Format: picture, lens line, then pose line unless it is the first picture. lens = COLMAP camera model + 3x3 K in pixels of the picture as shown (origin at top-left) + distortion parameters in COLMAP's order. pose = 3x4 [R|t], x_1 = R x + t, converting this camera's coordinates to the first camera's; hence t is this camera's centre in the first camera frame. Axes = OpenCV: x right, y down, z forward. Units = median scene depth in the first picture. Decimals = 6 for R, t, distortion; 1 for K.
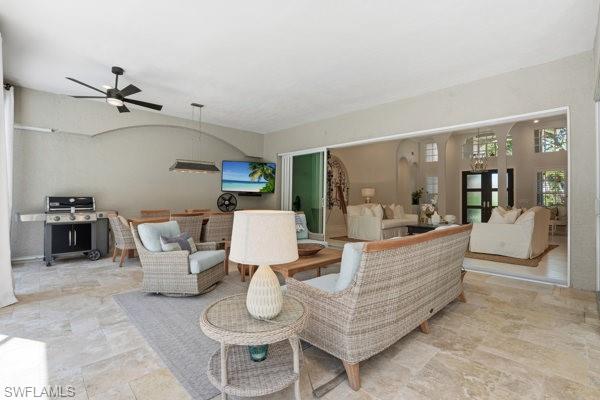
lens RADIAL K [[277.9, 0, 301.8], [0, 277.9, 199.2], [0, 0, 1]] dist [-0.070915, 0.024463]
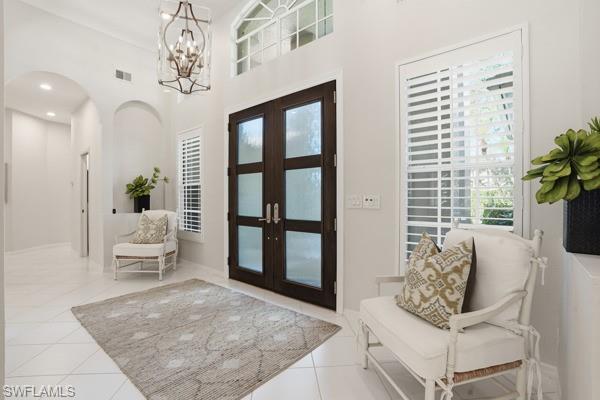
lens RADIAL K [[277.9, 0, 301.8], [0, 277.9, 199.2], [0, 0, 1]] dist [-0.070915, 0.024463]
pose [[0.994792, -0.003548, 0.101864, 0.649748], [0.003417, 0.999993, 0.001459, 0.002677], [-0.101868, -0.001104, 0.994797, 0.654437]]
